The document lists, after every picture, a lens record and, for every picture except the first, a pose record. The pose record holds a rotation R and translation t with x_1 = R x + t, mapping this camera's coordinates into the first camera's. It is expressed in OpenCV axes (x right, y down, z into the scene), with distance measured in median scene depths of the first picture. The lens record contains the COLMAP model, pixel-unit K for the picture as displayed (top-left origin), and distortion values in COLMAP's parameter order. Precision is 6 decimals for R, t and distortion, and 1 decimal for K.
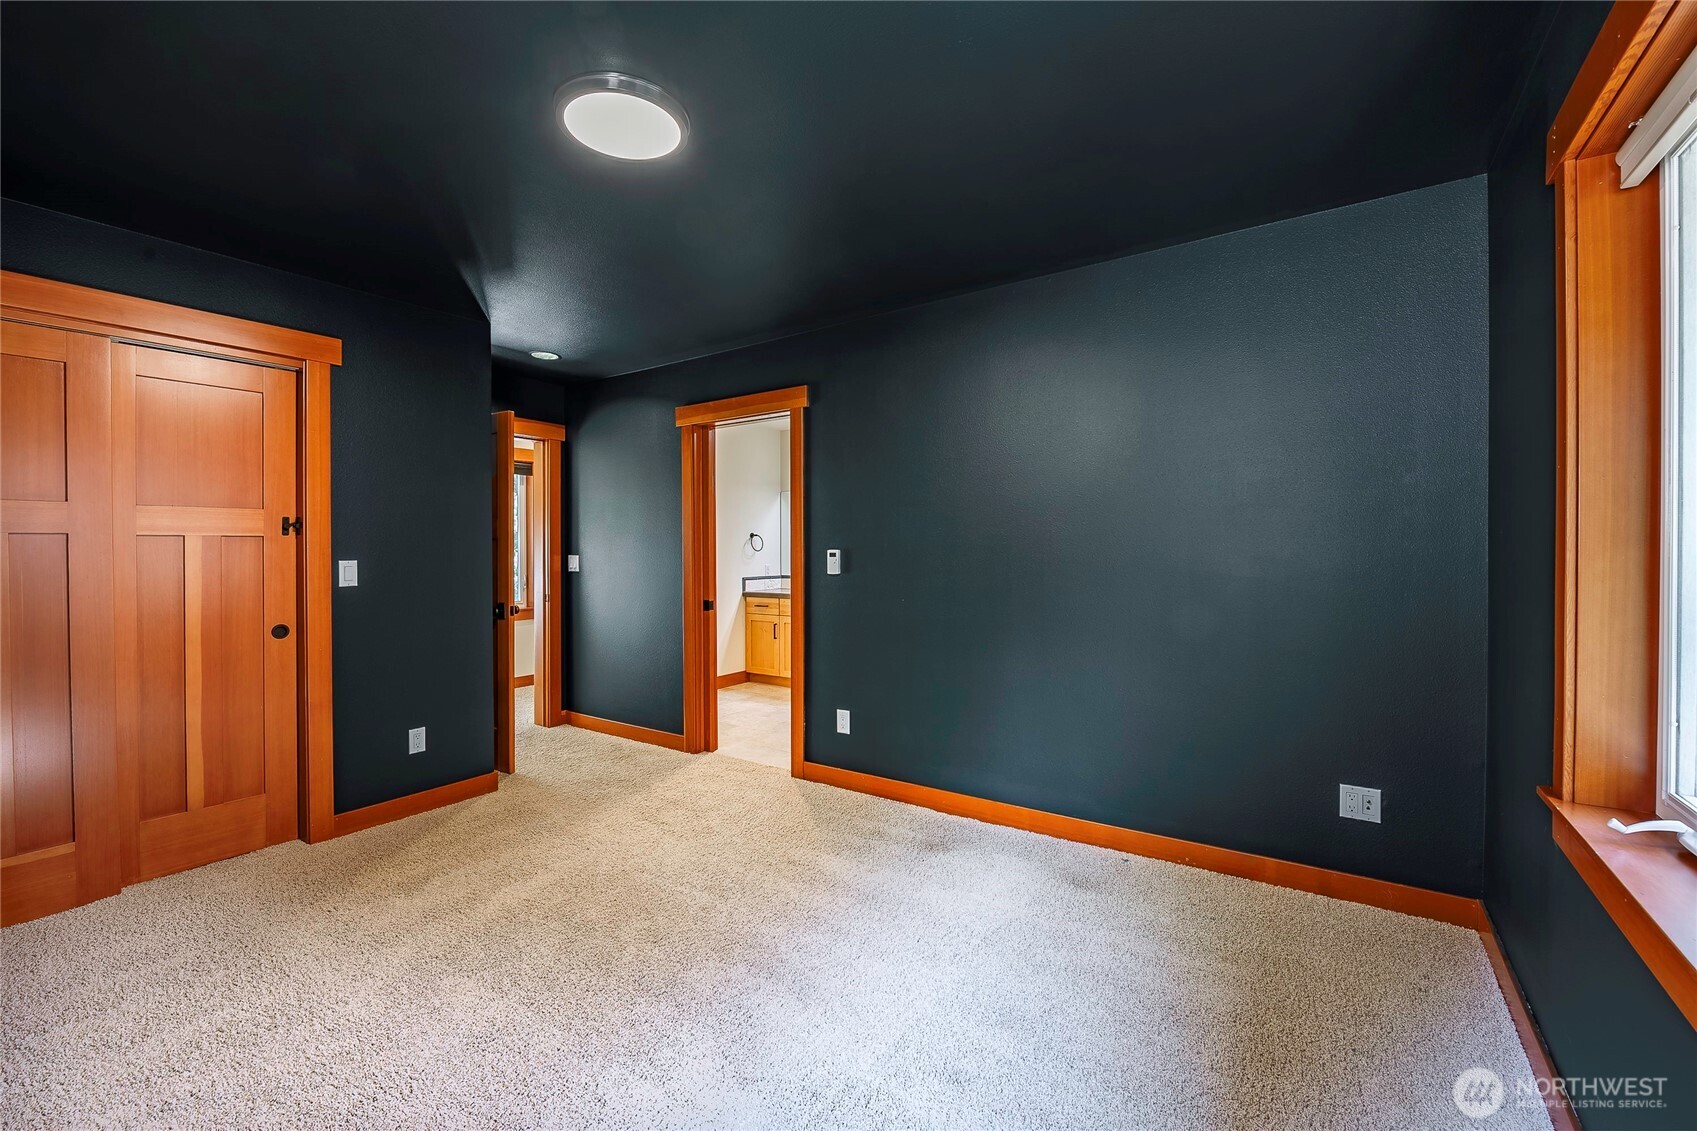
lens RADIAL K [[702.6, 0, 856.4], [0, 702.6, 562.8], [0, 0, 1]] dist [-0.003991, -0.003943]
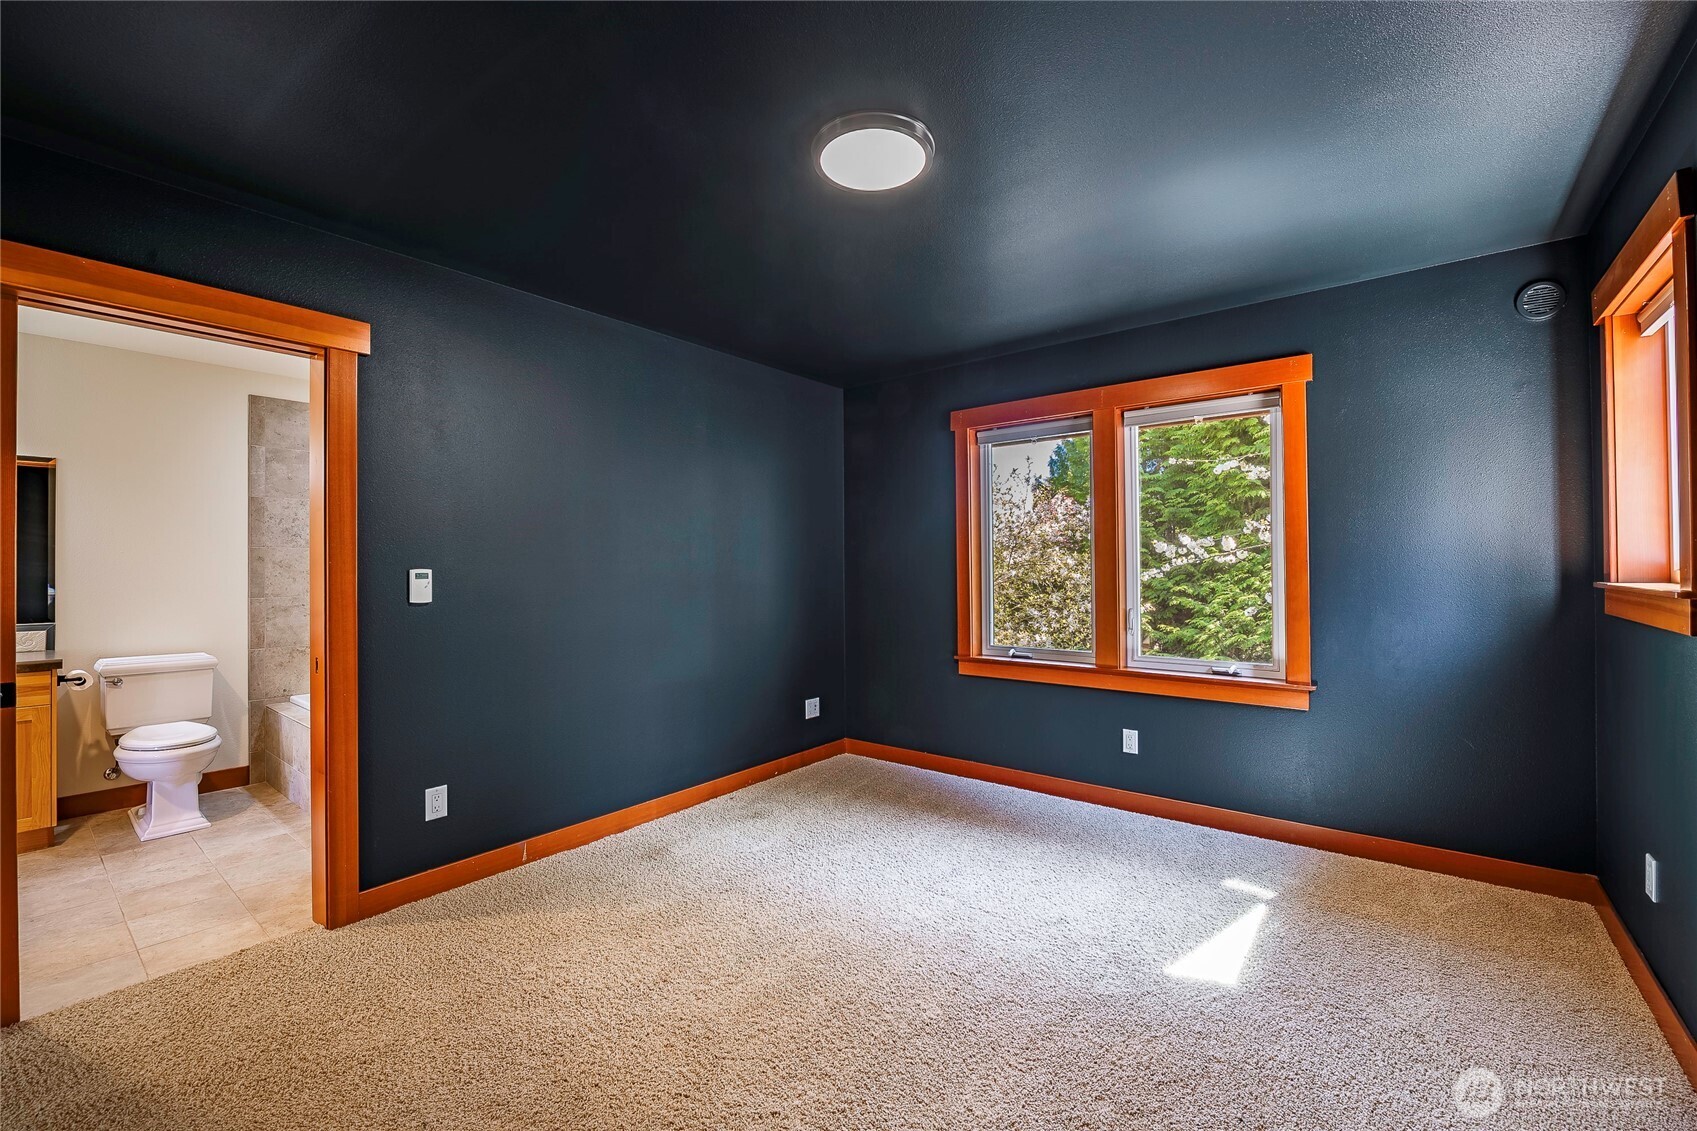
lens RADIAL K [[702.6, 0, 856.4], [0, 702.6, 562.8], [0, 0, 1]] dist [-0.003991, -0.003943]
pose [[0.078248, 0.011293, 0.996870, -0.876487], [0.029279, 0.999478, -0.013620, -0.002115], [-0.996504, 0.030253, 0.077876, 0.598981]]
